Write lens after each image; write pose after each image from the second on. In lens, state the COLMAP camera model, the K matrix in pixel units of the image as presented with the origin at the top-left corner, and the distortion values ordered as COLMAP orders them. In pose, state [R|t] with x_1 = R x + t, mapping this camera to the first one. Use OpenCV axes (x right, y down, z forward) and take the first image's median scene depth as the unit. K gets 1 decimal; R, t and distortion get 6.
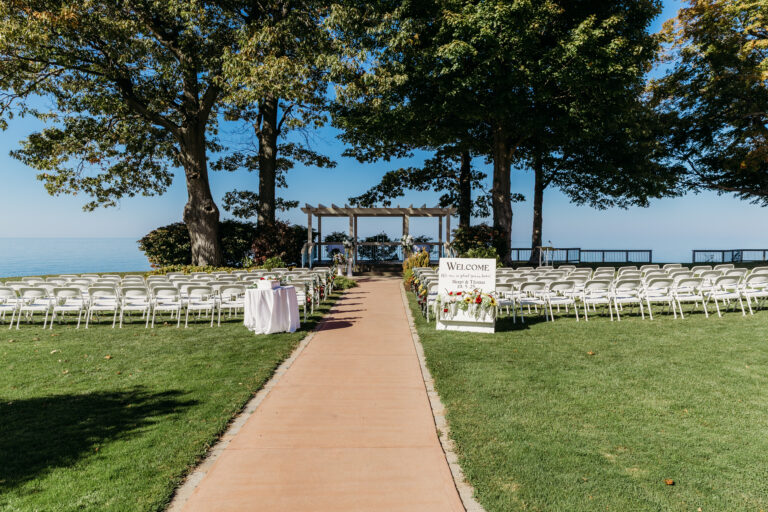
lens RADIAL K [[519.9, 0, 384.0], [0, 519.9, 256.0], [0, 0, 1]] dist [0.002404, -0.000146]
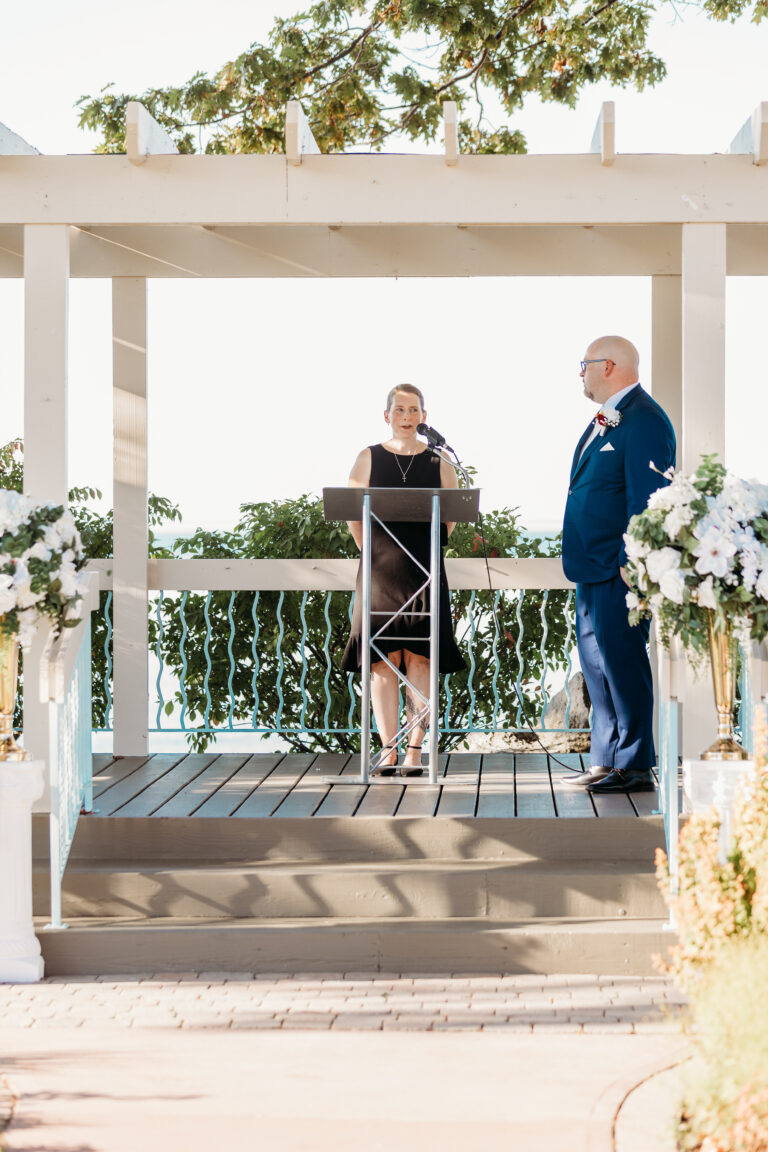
lens RADIAL K [[3869.1, 0, 384.0], [0, 3869.1, 576.0], [0, 0, 1]] dist [-0.010269, 1.055198]
pose [[0.999643, -0.000343, -0.026708, 0.007492], [-0.000099, 0.999863, -0.016554, -0.011913], [0.026710, 0.016551, 0.999506, 0.323111]]
